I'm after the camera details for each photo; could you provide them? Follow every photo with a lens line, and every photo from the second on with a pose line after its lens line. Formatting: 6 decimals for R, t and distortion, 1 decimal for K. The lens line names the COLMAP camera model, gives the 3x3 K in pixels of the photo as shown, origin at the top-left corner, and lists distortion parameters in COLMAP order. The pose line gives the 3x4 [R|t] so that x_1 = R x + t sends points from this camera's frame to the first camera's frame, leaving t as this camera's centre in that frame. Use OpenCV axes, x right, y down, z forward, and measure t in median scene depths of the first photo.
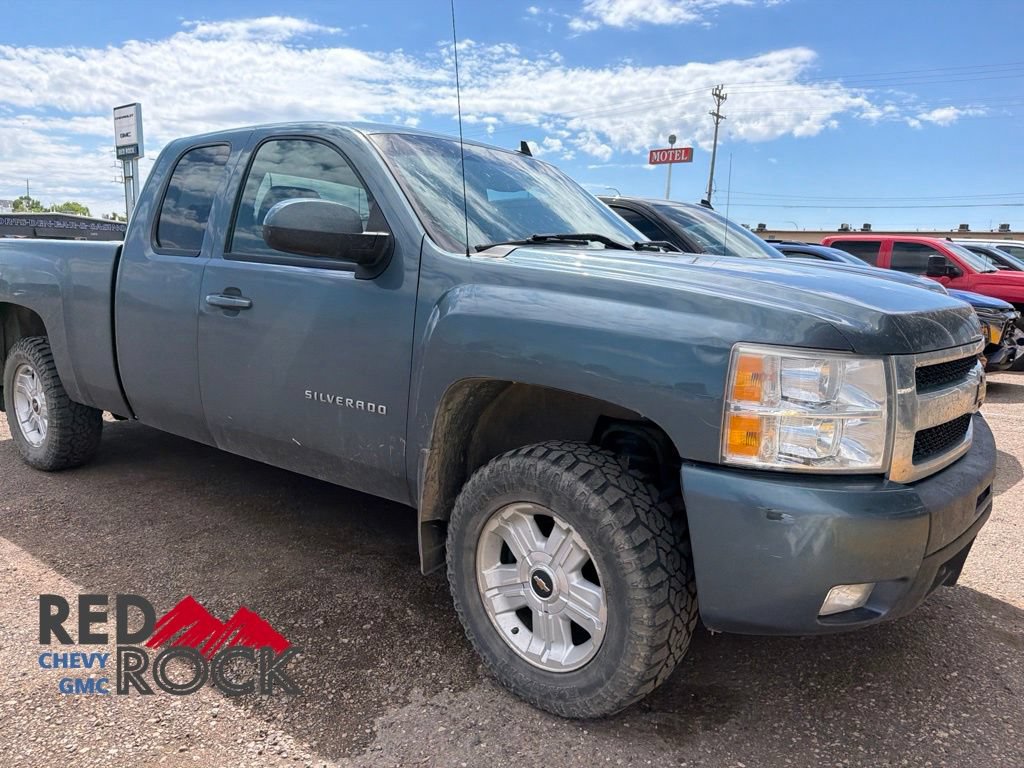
lens RADIAL K [[731.0, 0, 509.8], [0, 731.0, 386.5], [0, 0, 1]] dist [0.007333, -0.023024]
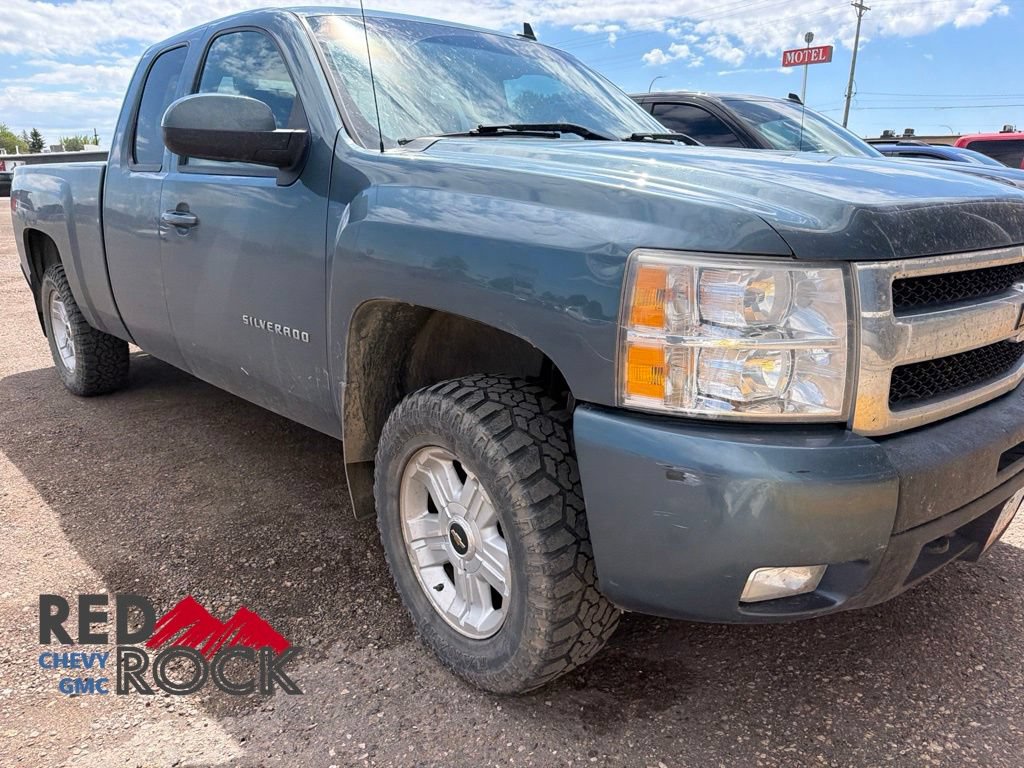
lens RADIAL K [[736.2, 0, 516.4], [0, 736.2, 382.9], [0, 0, 1]] dist [-0.004624, -0.010827]
pose [[0.988263, 0.009645, -0.152458, 0.238874], [0.005228, 0.995285, 0.096855, 0.002605], [0.152674, -0.096515, 0.983553, 0.169726]]
